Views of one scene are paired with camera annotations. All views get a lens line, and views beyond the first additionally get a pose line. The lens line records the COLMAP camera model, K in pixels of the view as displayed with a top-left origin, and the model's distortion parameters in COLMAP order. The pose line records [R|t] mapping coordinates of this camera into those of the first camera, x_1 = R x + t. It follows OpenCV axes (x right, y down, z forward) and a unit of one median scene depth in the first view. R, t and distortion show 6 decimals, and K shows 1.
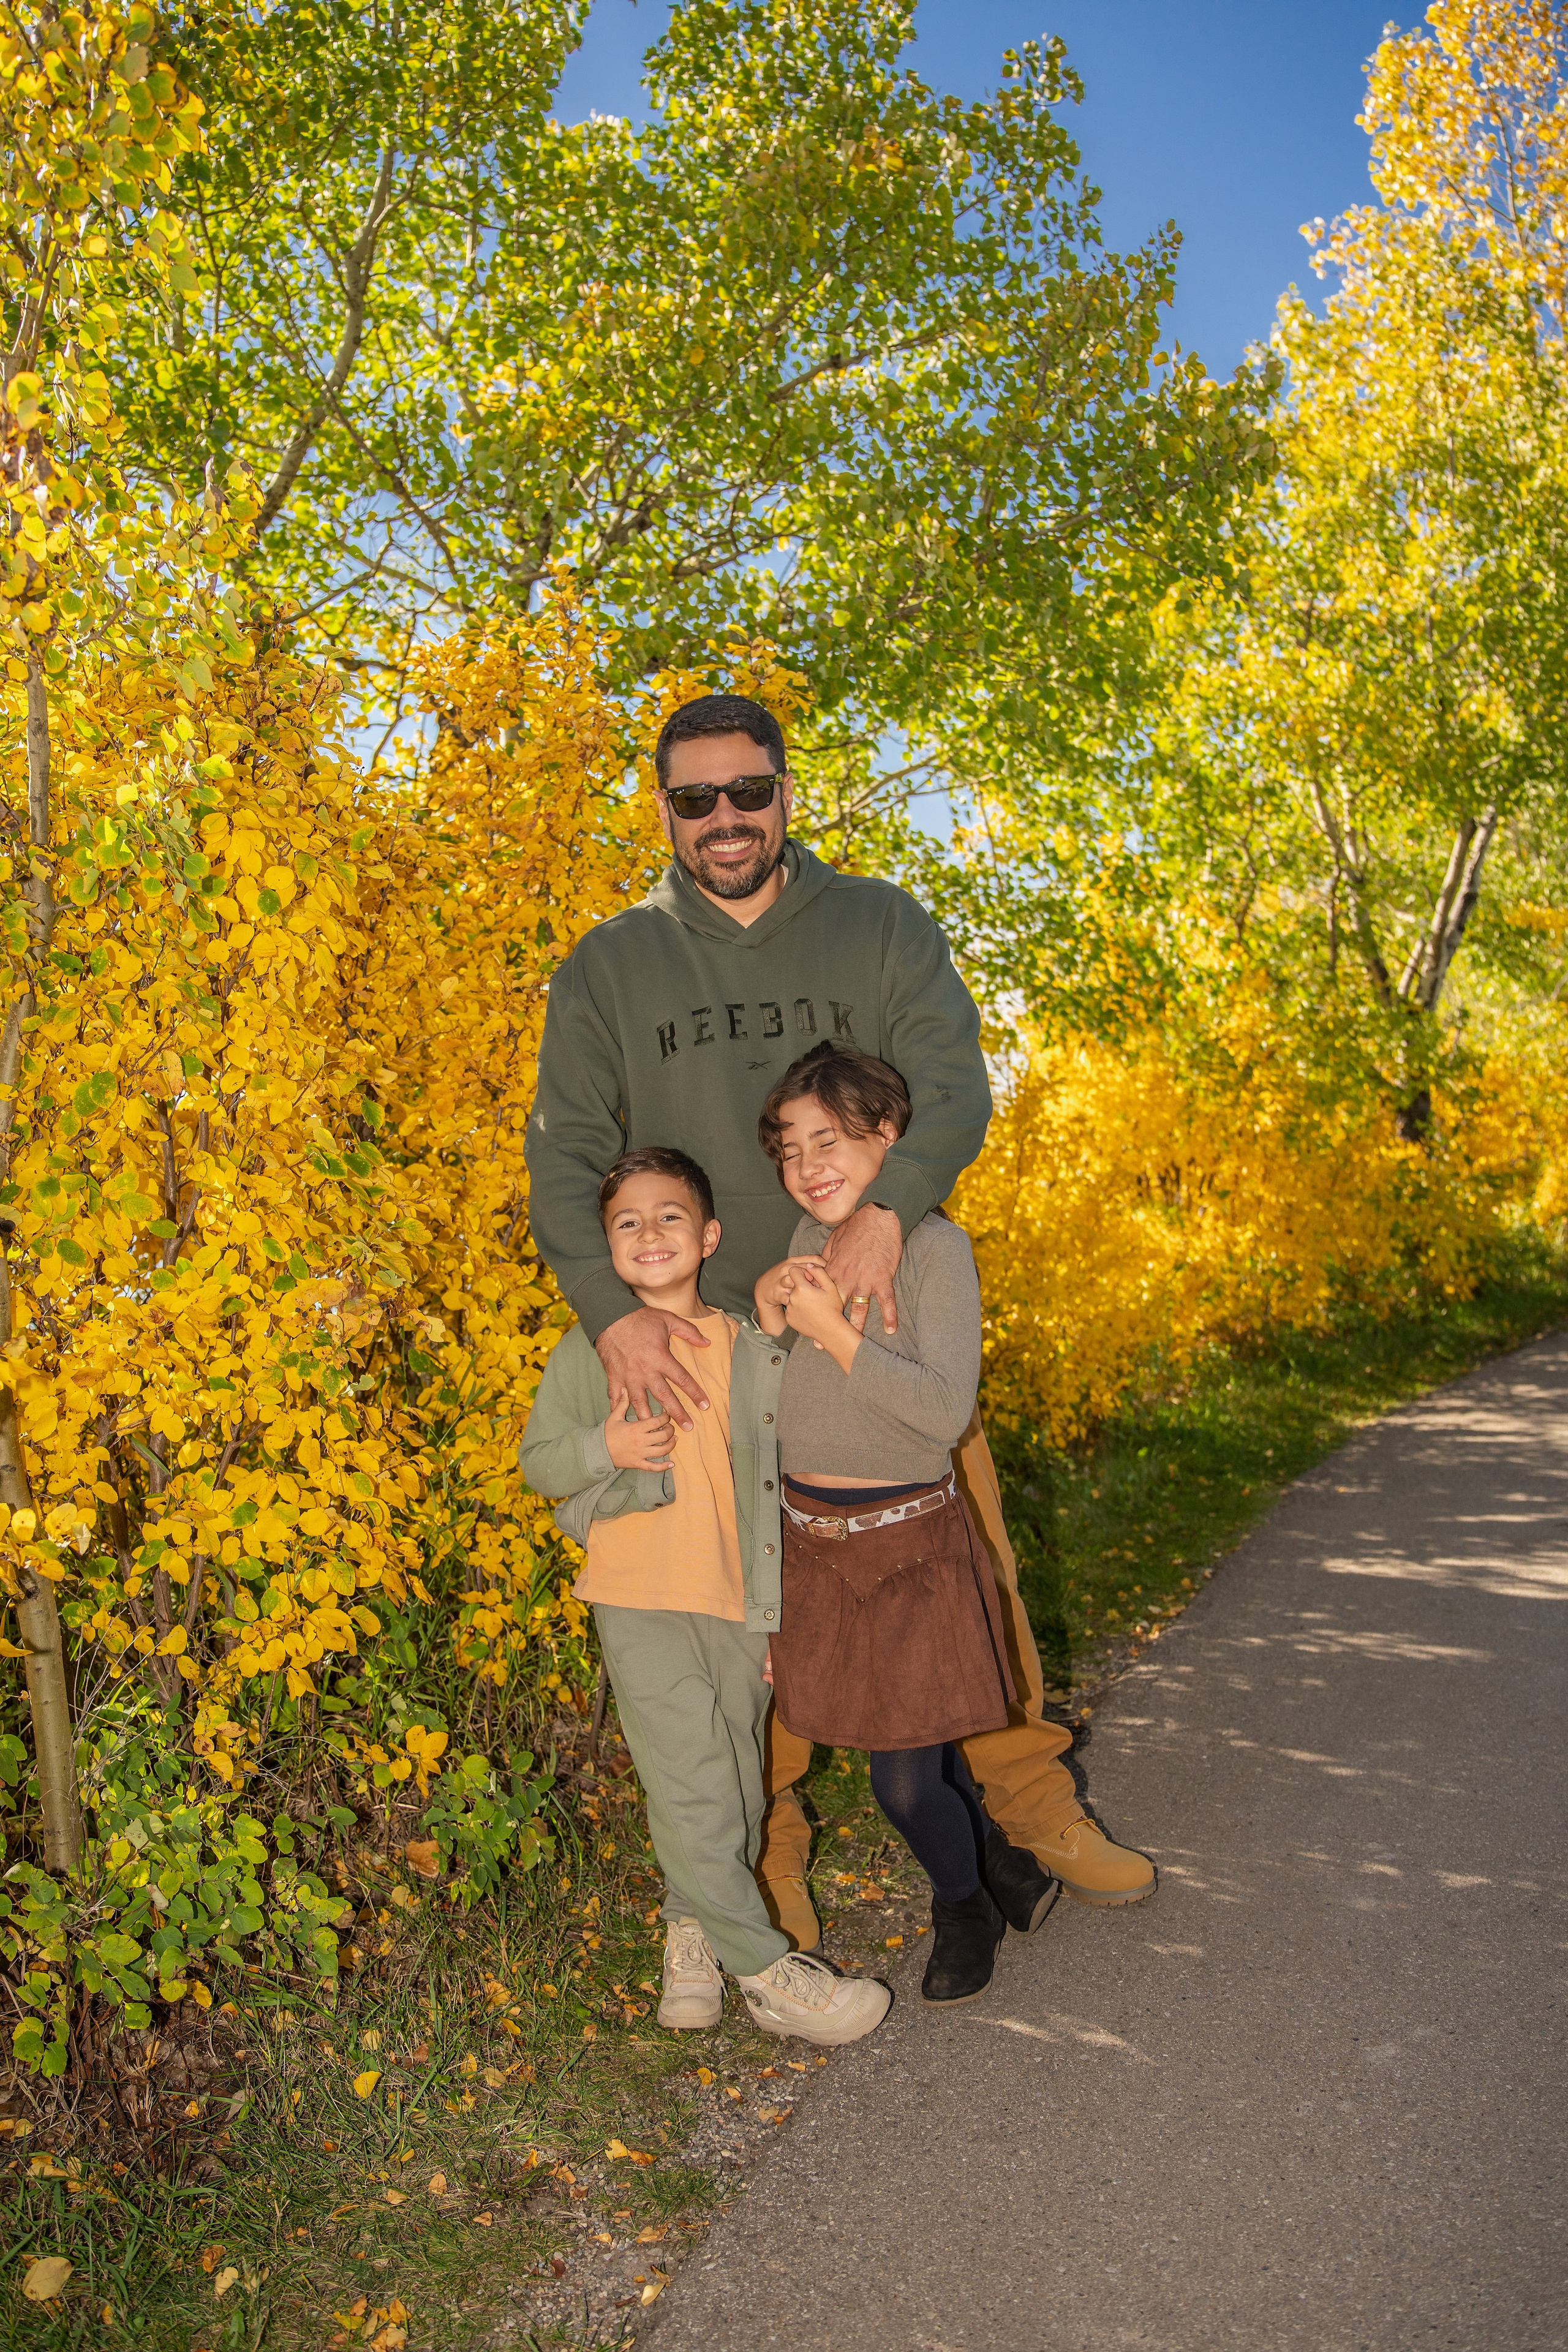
lens RADIAL K [[1977.8, 0, 784.3], [0, 1977.8, 1173.6], [0, 0, 1]] dist [-0.079923, 0.085880]
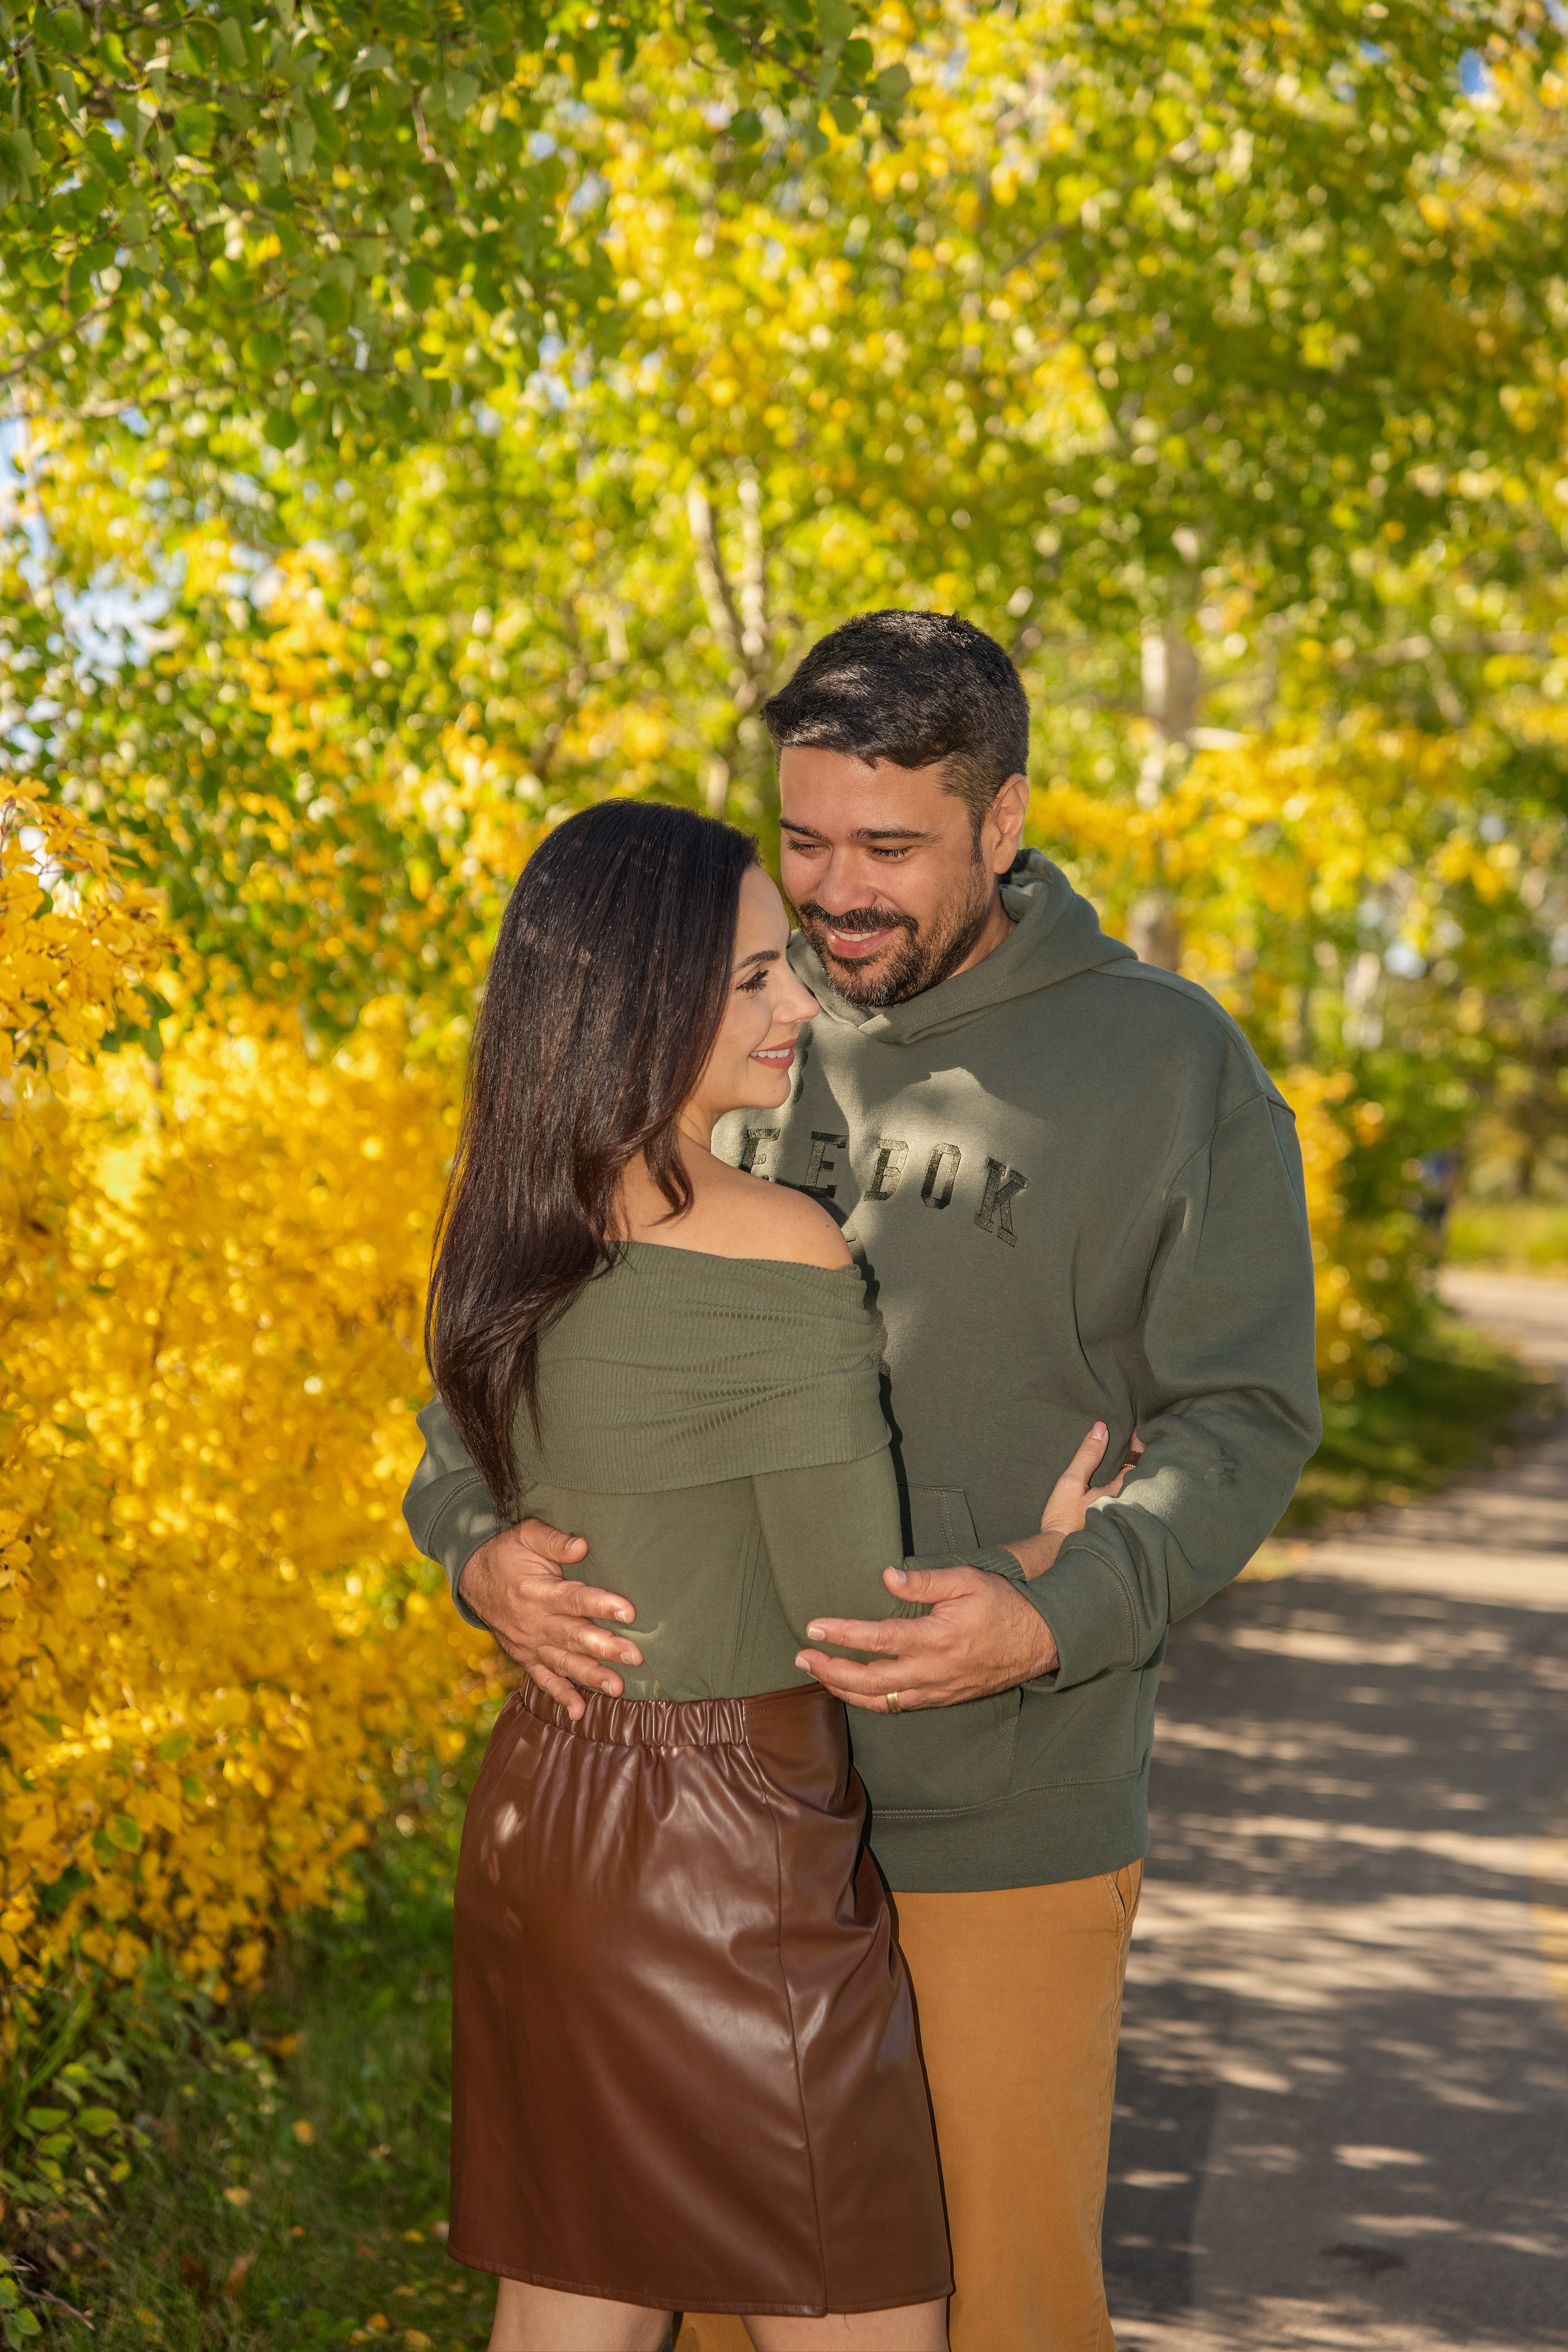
lens RADIAL K [[3824.1, 0, 784.4], [0, 3824.1, 1182.1], [0, 0, 1]] dist [0.383482, 0.057919]
pose [[0.936259, 0.083161, 0.341327, -0.044429], [-0.086027, 0.996270, -0.006761, -0.038331], [-0.340616, -0.023033, 0.939920, 0.127983]]
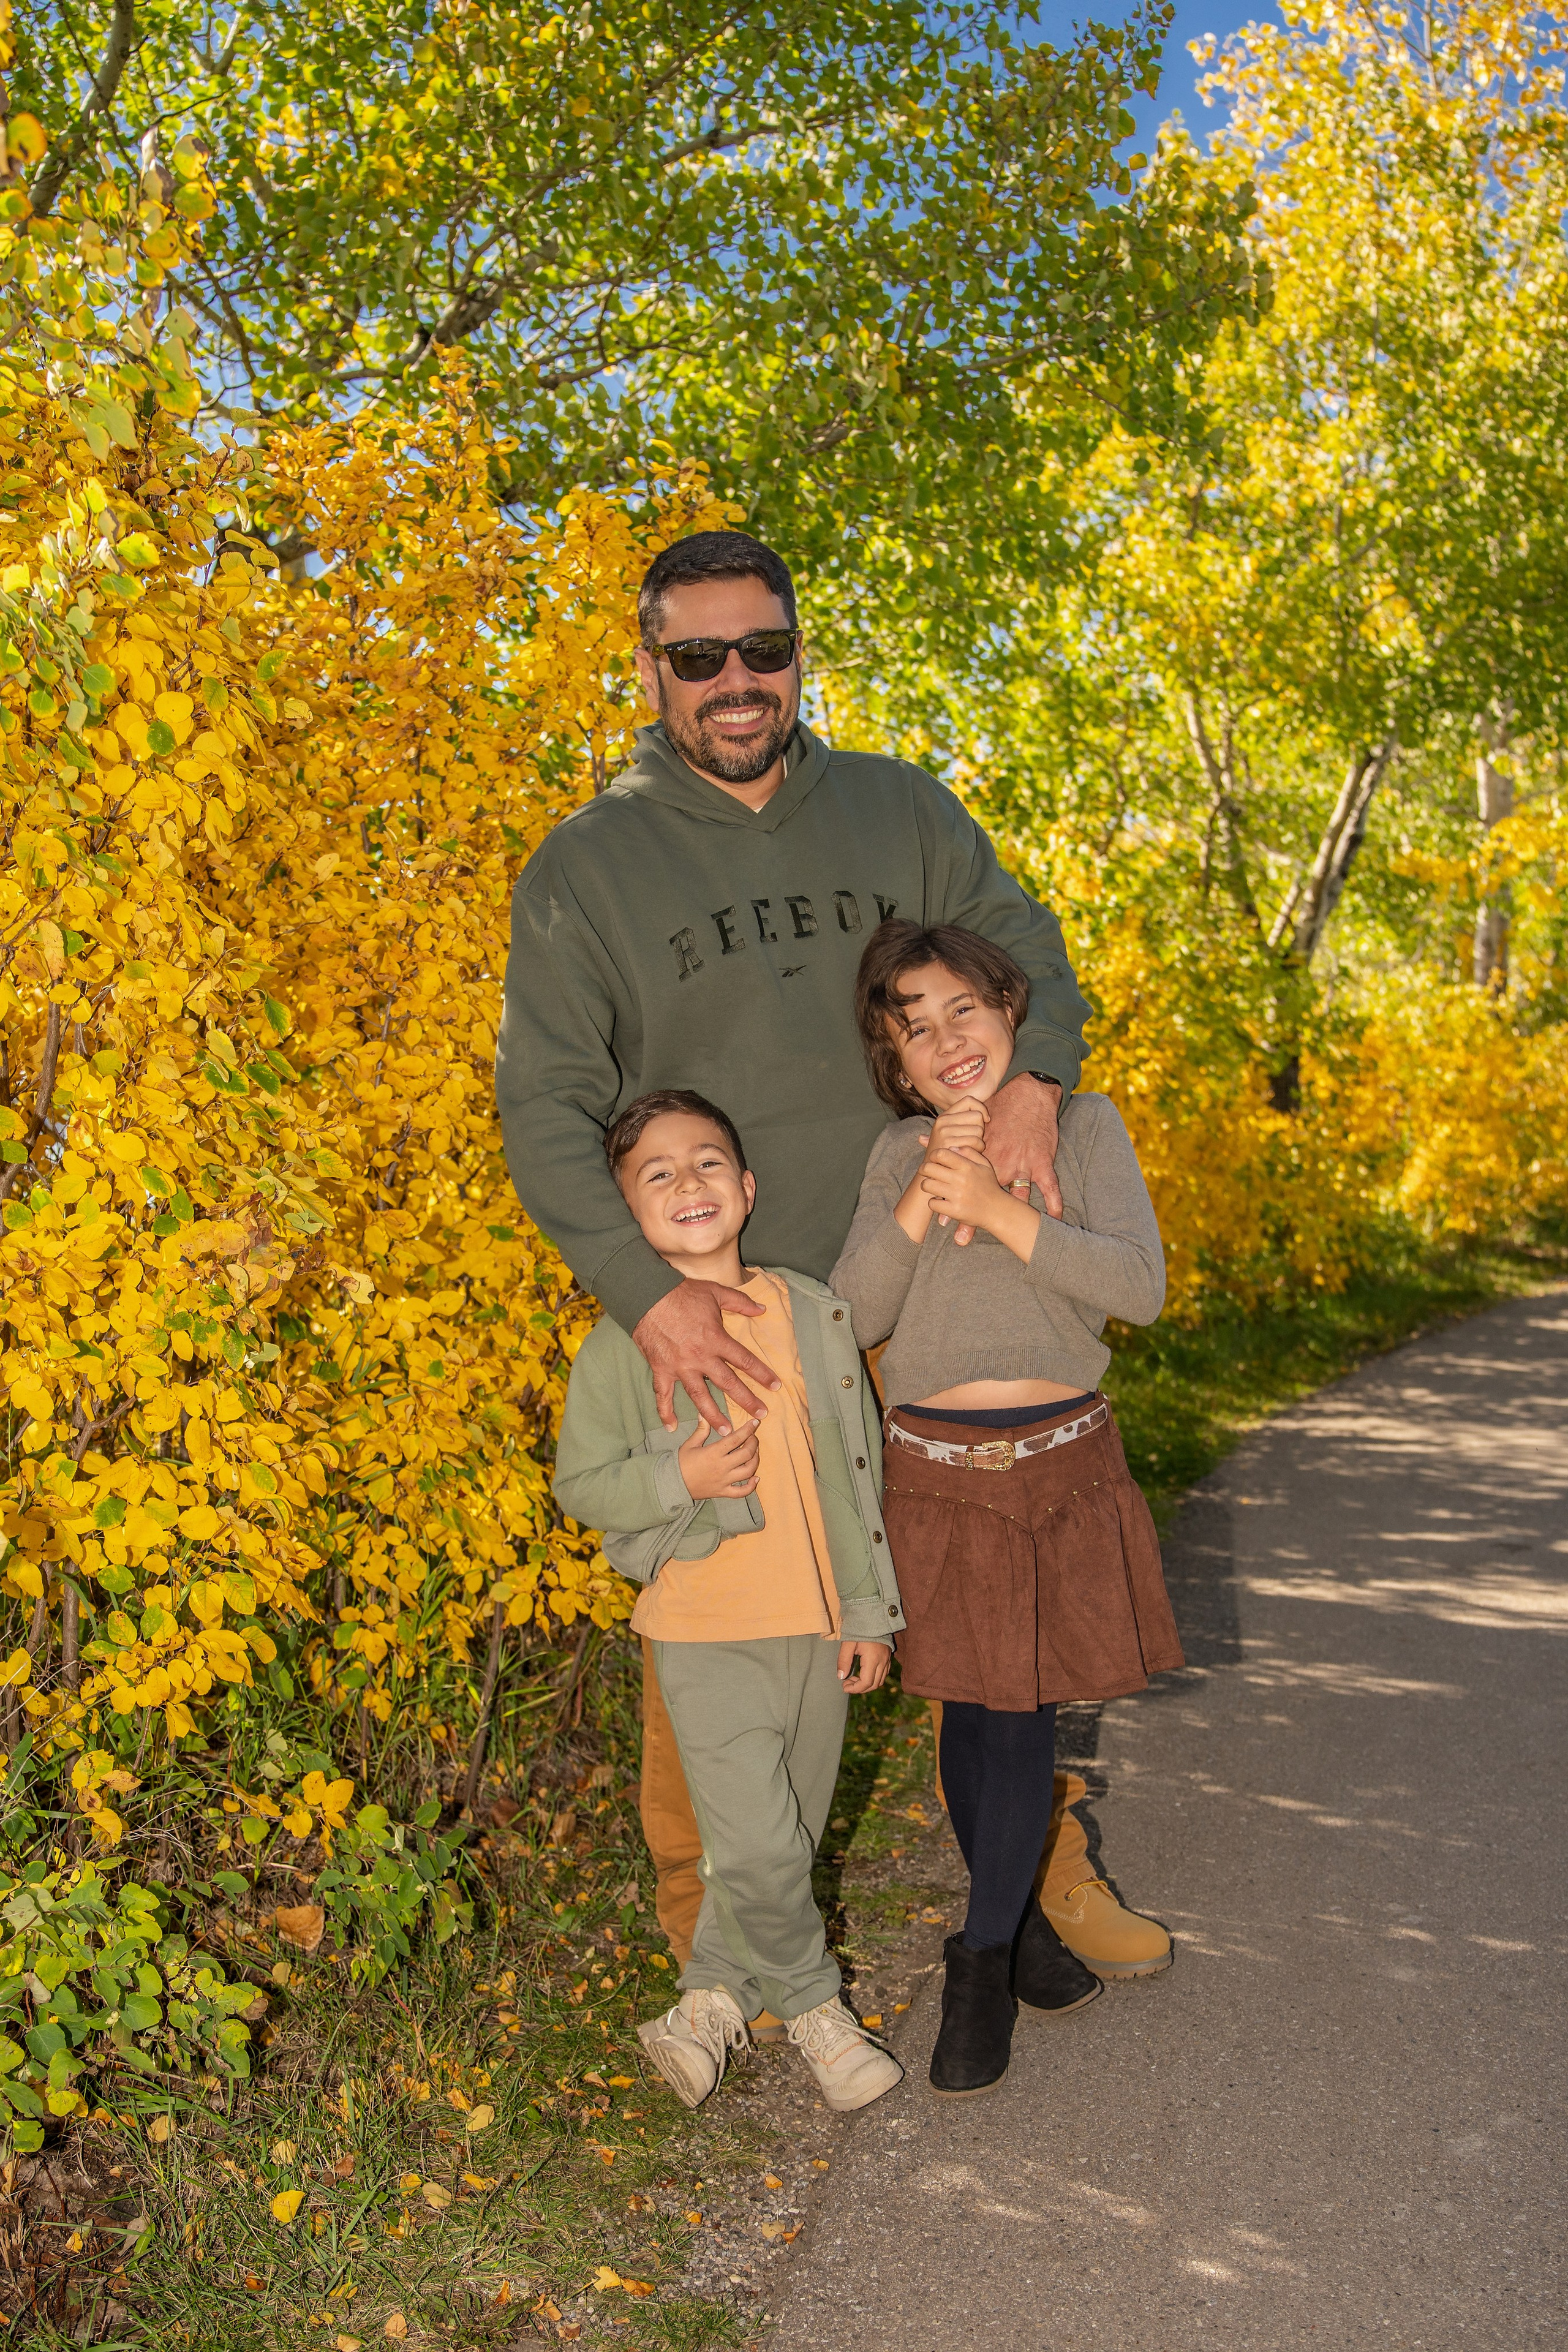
lens RADIAL K [[2250.7, 0, 793.1], [0, 2250.7, 1314.0], [0, 0, 1]] dist [-0.078267, 0.080111]
pose [[0.991324, 0.028561, 0.128299, -0.042317], [-0.039013, 0.996055, 0.079702, 0.003414], [-0.125517, -0.084016, 0.988528, 0.025581]]
